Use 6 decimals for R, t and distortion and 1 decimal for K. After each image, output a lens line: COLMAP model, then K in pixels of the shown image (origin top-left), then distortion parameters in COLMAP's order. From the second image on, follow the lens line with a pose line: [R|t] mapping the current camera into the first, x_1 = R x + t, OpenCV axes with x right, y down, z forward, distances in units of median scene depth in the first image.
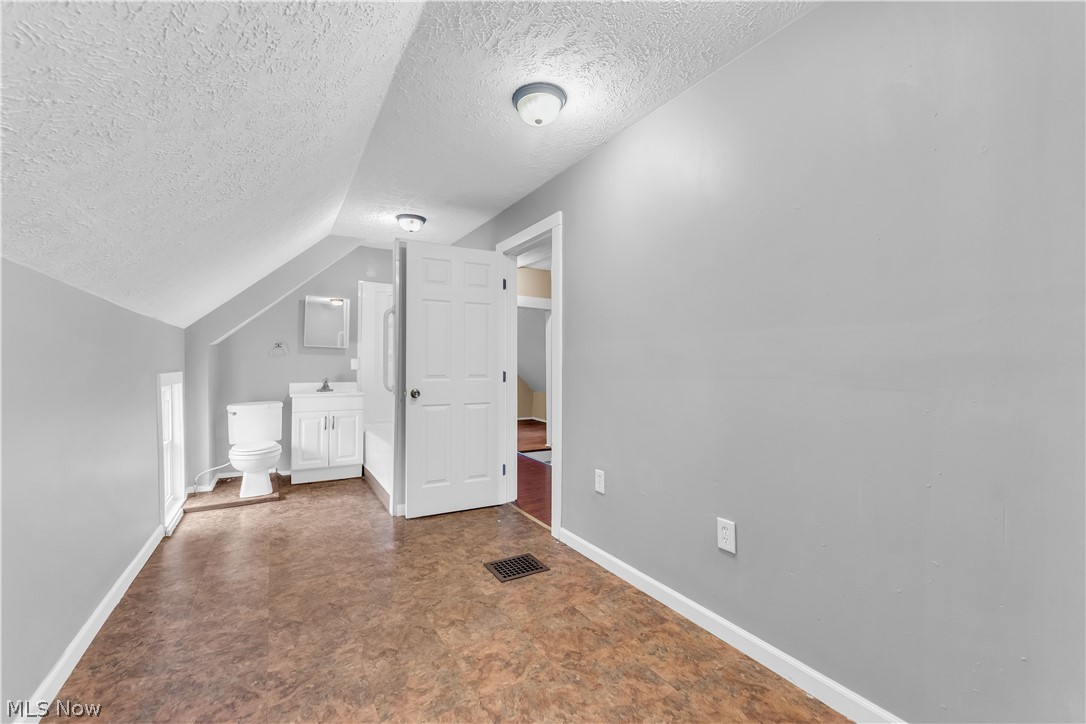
lens RADIAL K [[437.9, 0, 542.3], [0, 437.9, 362.7], [0, 0, 1]] dist [-0.006303, -0.000063]
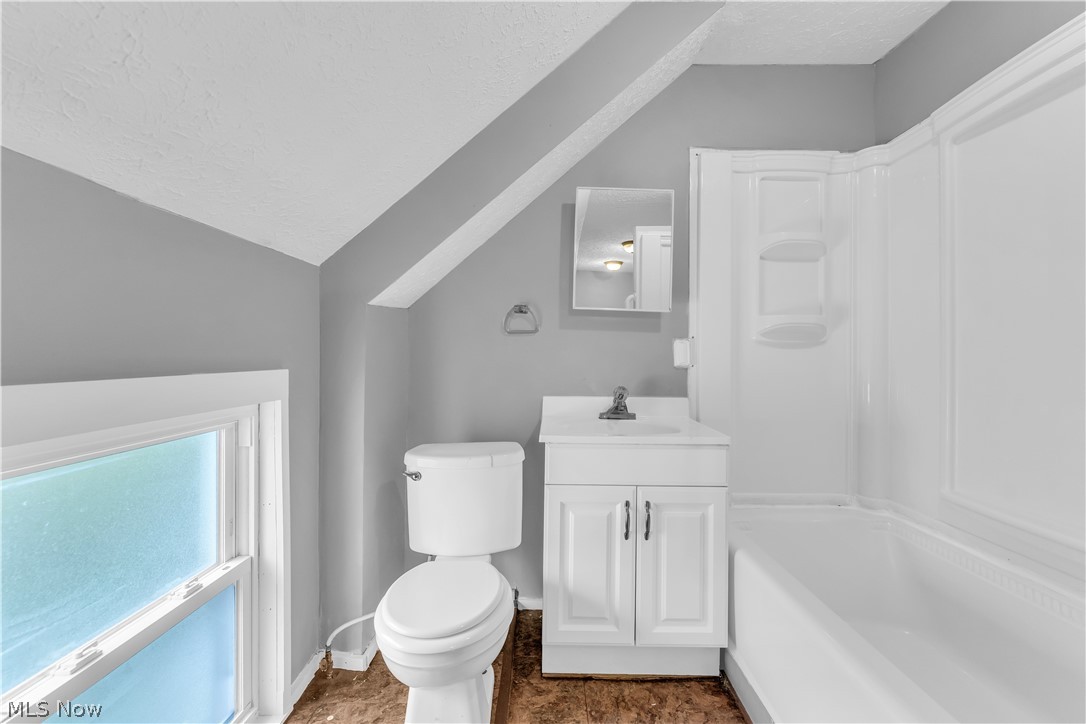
lens RADIAL K [[437.9, 0, 544.2], [0, 437.9, 360.7], [0, 0, 1]] dist [-0.006303, -0.000063]
pose [[0.844820, 0.004829, -0.535029, -0.348803], [-0.000978, 0.999972, 0.007482, 0.008277], [0.535049, -0.005798, 0.844801, 0.640318]]
